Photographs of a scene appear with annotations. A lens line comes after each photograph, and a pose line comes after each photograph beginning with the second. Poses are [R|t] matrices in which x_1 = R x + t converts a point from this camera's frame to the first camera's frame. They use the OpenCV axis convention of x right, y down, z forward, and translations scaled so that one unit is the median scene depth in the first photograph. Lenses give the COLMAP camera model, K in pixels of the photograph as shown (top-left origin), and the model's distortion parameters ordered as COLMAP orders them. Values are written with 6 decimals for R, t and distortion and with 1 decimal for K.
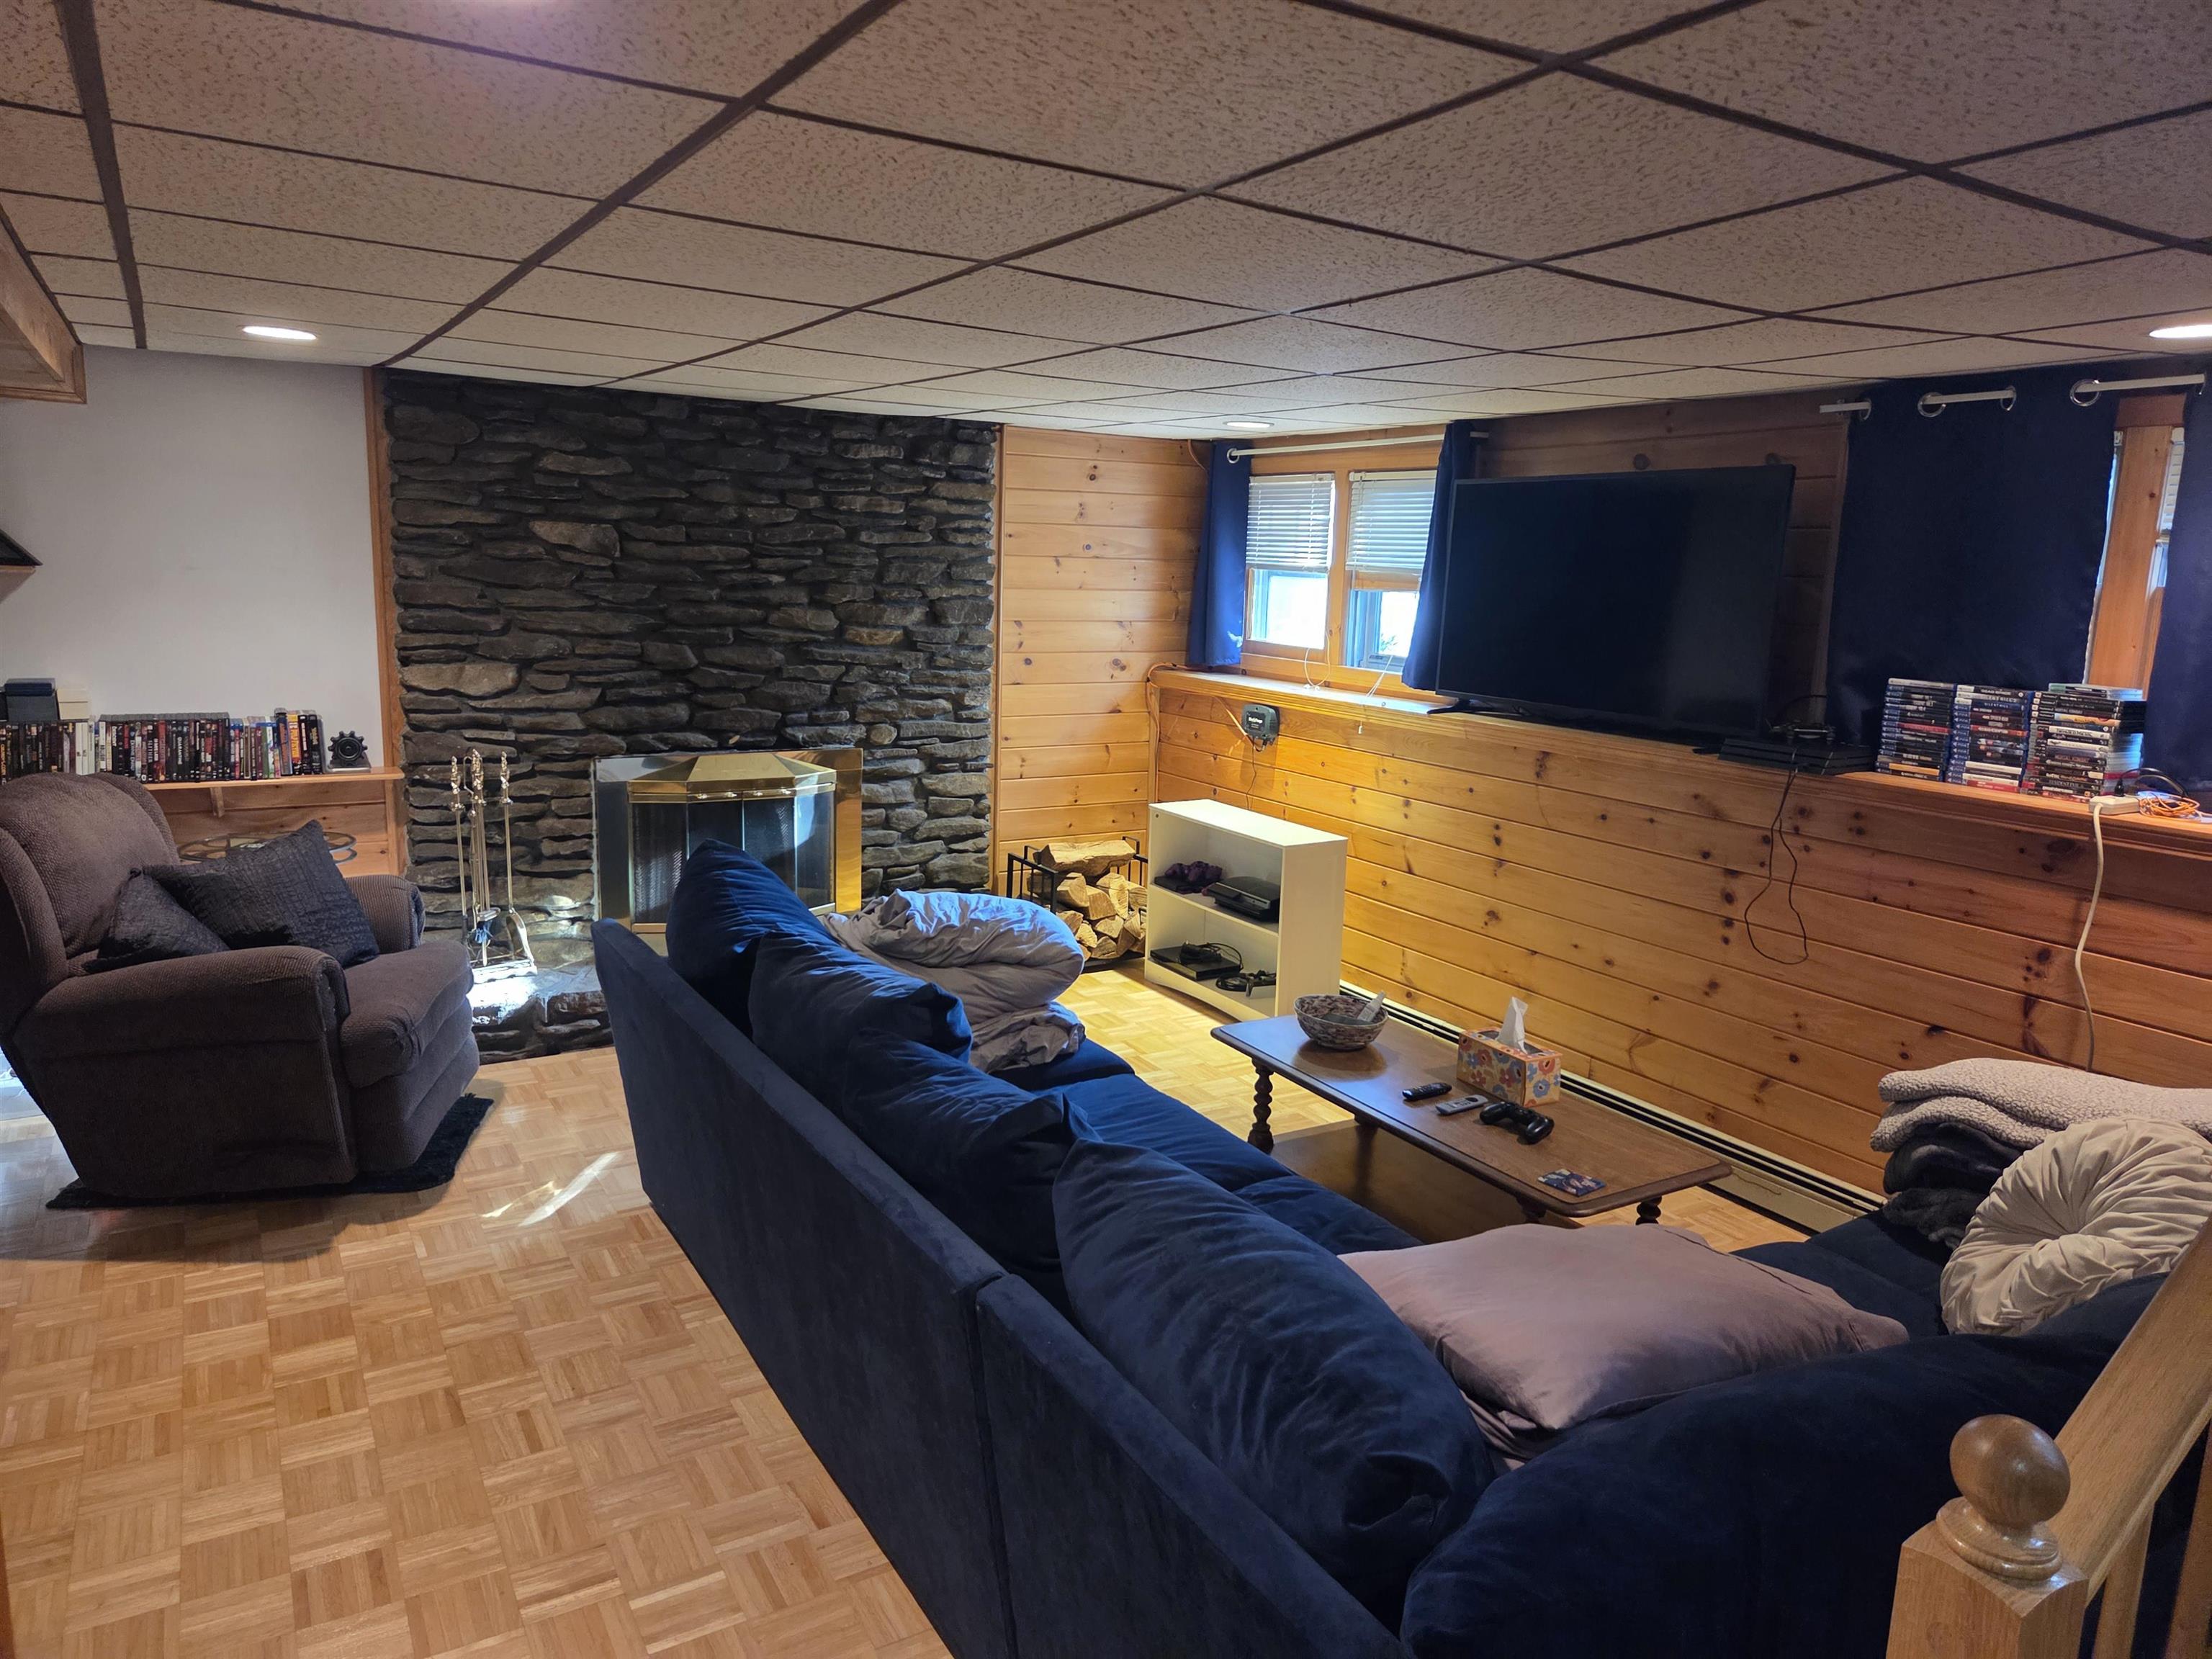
lens RADIAL K [[1482.8, 0, 1105.5], [0, 1482.8, 826.1], [0, 0, 1]] dist [0.049613, -0.013896]
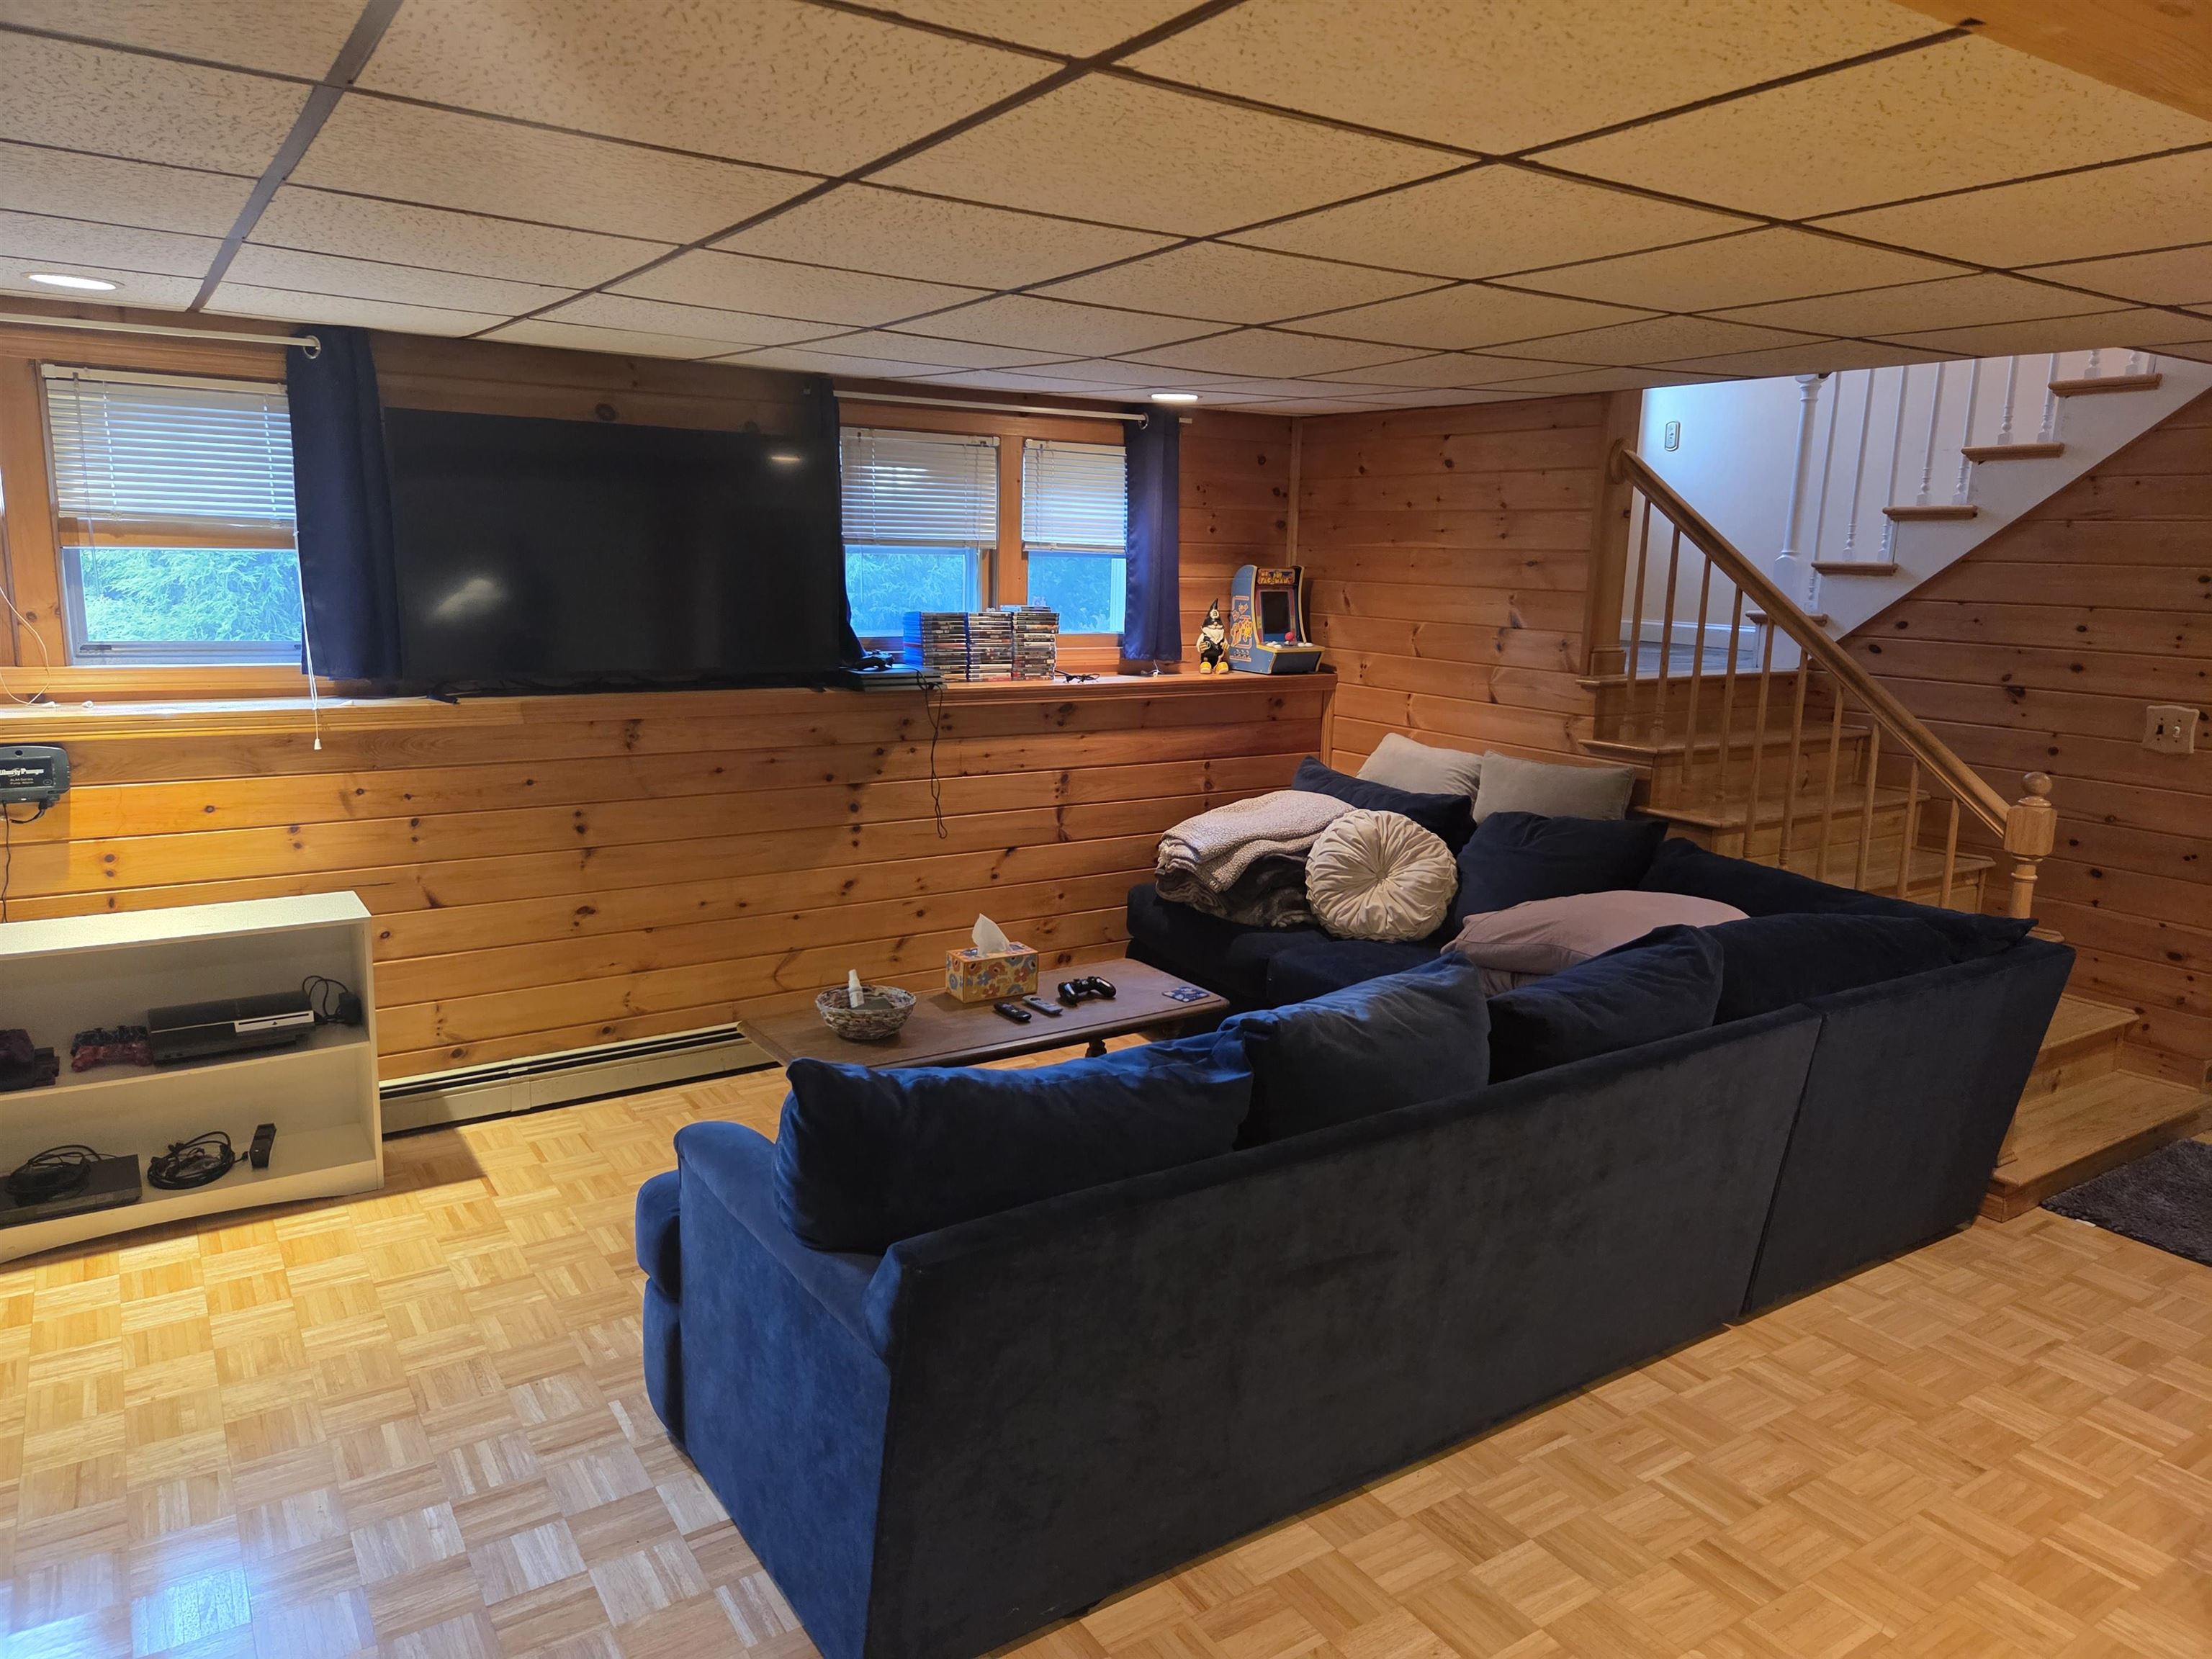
lens RADIAL K [[1482.8, 0, 1104.9], [0, 1482.8, 826.9], [0, 0, 1]] dist [0.049613, -0.013896]
pose [[-0.054611, -0.212710, 0.975588, -0.743969], [0.156166, 0.963203, 0.218752, -0.163346], [-0.986220, 0.164300, -0.019383, 0.829342]]
